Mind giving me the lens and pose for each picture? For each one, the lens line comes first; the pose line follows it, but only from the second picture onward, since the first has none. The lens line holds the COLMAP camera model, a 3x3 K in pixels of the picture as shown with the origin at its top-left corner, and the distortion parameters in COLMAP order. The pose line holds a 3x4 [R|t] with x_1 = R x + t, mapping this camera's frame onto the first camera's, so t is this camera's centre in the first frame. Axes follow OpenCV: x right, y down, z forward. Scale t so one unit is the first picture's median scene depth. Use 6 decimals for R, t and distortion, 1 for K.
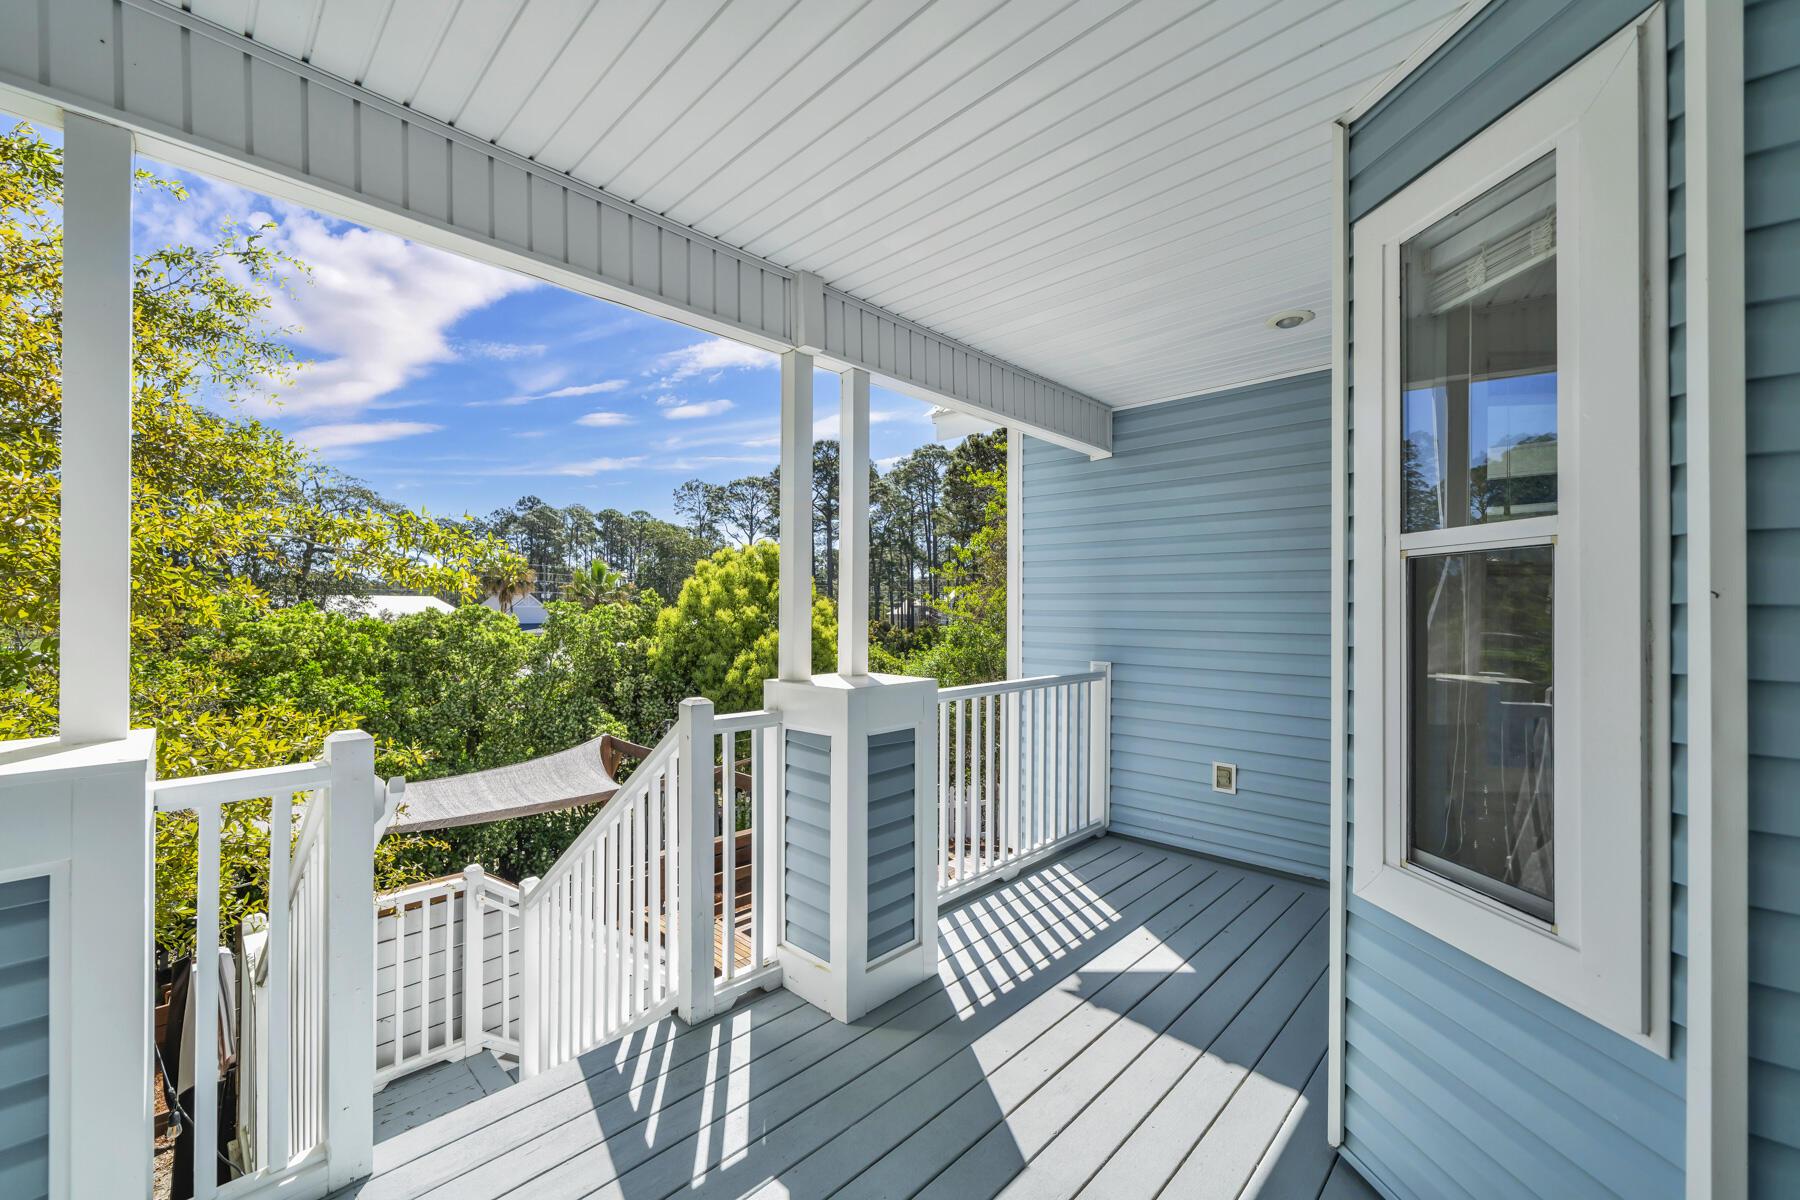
lens RADIAL K [[716.9, 0, 900.0], [0, 716.9, 600.0], [0, 0, 1]] dist [0.002576, 0.000363]
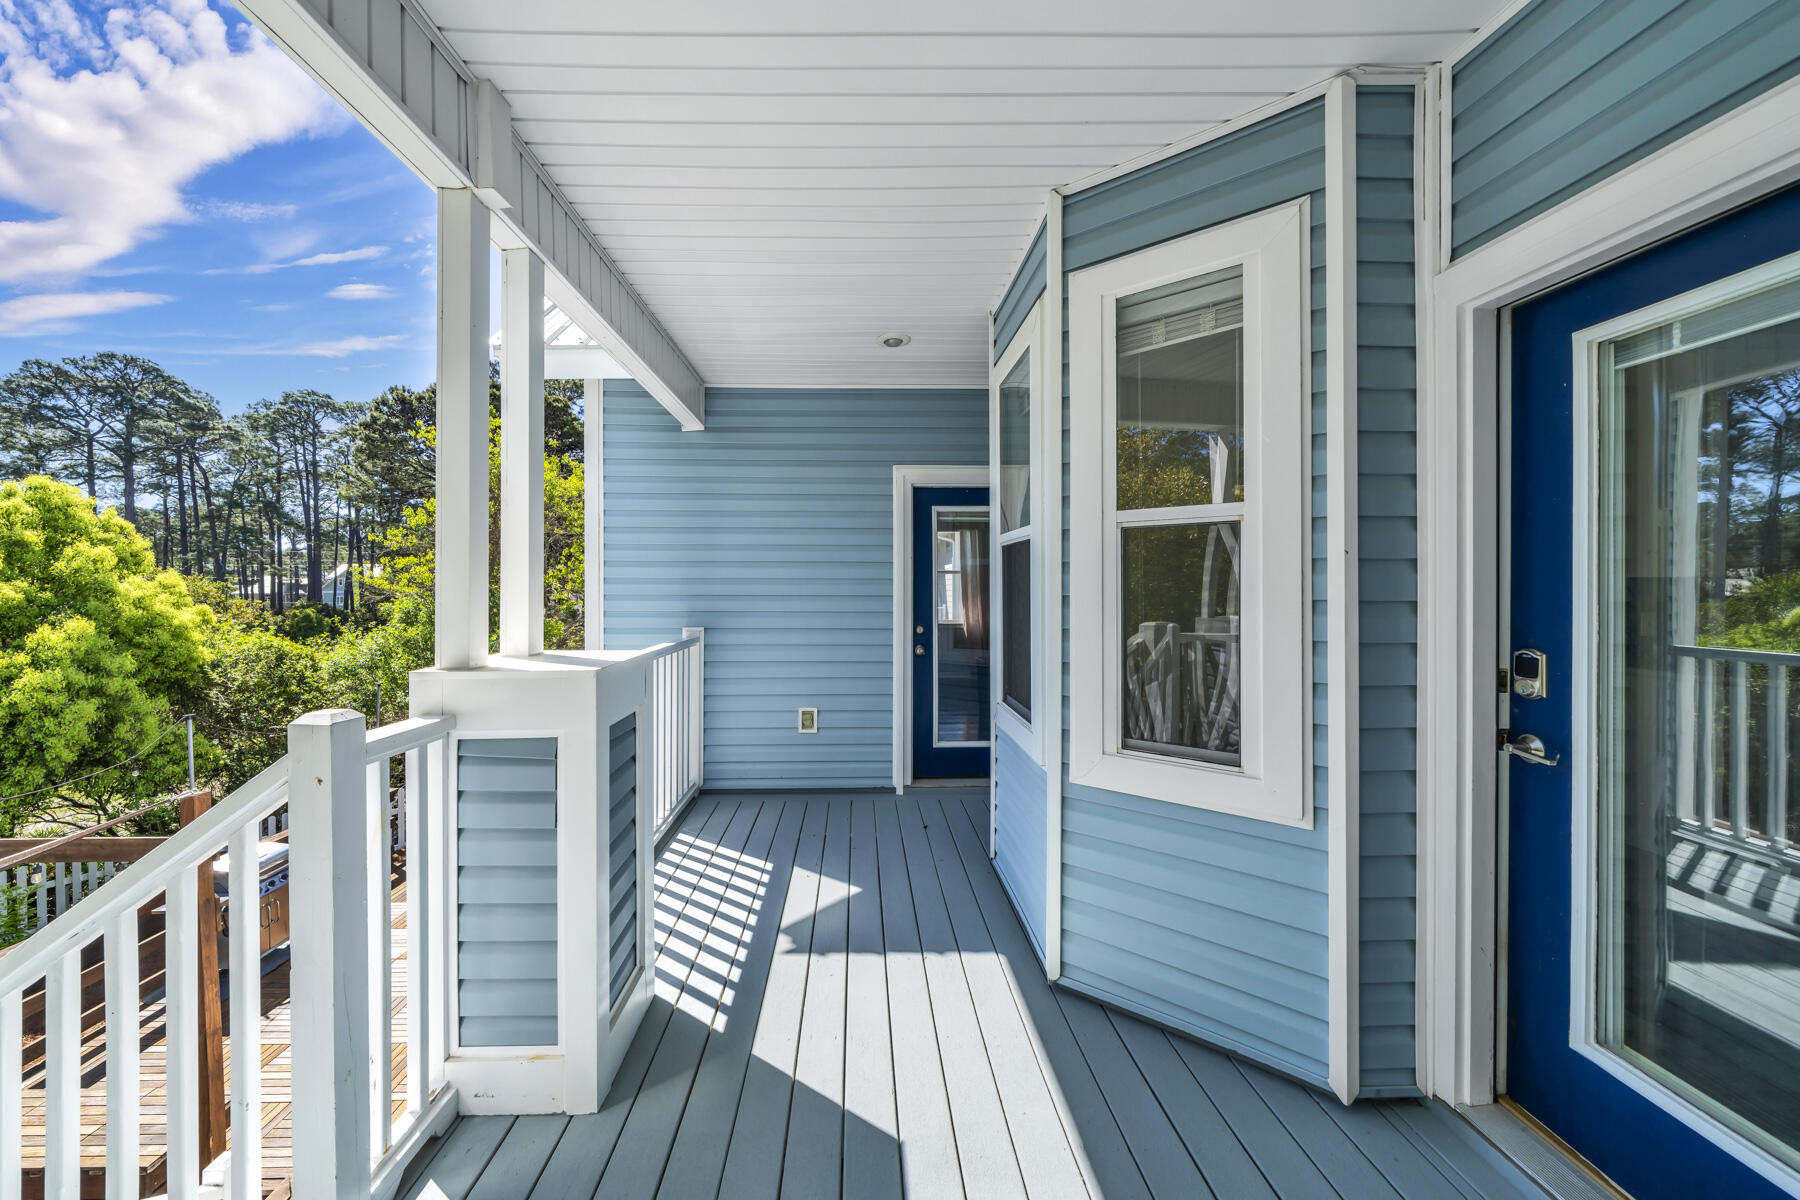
lens RADIAL K [[633.1, 0, 902.8], [0, 633.1, 580.3], [0, 0, 1]] dist [-0.002084, -0.000030]
pose [[0.710904, -0.001395, 0.703288, -0.264013], [-0.003603, 0.999978, 0.005626, 0.021590], [-0.703280, -0.006534, 0.710883, 0.257601]]
